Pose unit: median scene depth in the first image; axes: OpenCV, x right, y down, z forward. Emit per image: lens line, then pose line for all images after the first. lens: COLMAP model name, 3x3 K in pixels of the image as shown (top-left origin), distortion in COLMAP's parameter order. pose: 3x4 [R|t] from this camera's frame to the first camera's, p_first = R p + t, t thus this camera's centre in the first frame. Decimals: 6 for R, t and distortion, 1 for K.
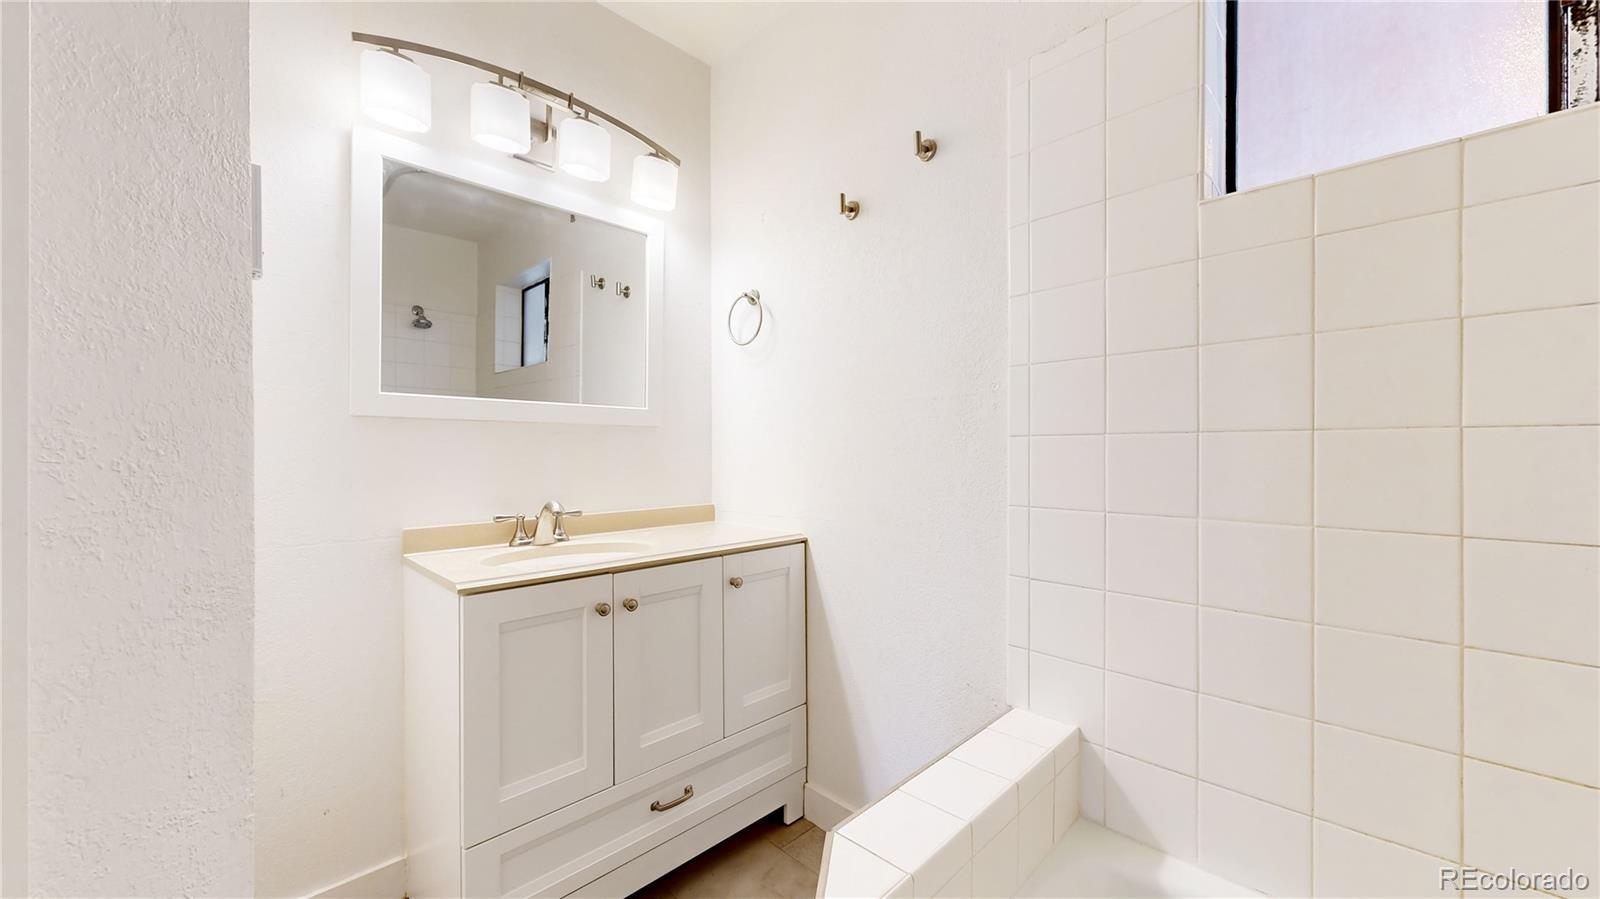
lens RADIAL K [[592.7, 0, 799.2], [0, 592.7, 451.3], [0, 0, 1]] dist [0.000653, 0.000344]
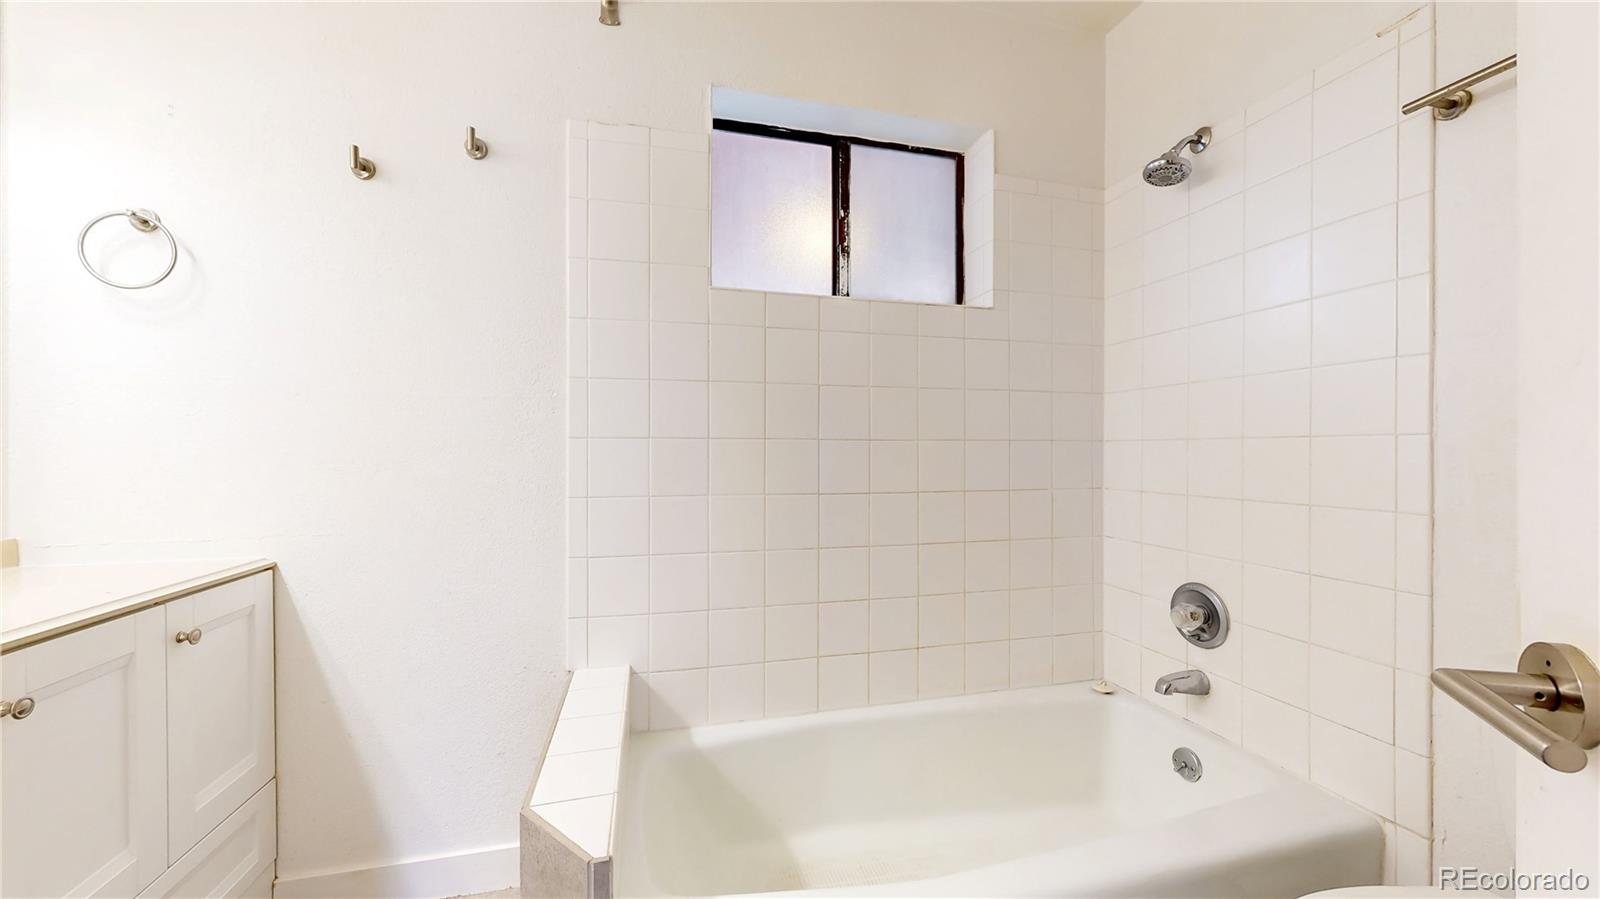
lens RADIAL K [[592.7, 0, 803.5], [0, 592.7, 453.3], [0, 0, 1]] dist [0.000653, 0.000344]
pose [[0.504809, -0.001559, 0.863230, -0.334289], [-0.003052, 0.999989, 0.003591, -0.001541], [-0.863226, -0.004447, 0.504799, 0.018109]]
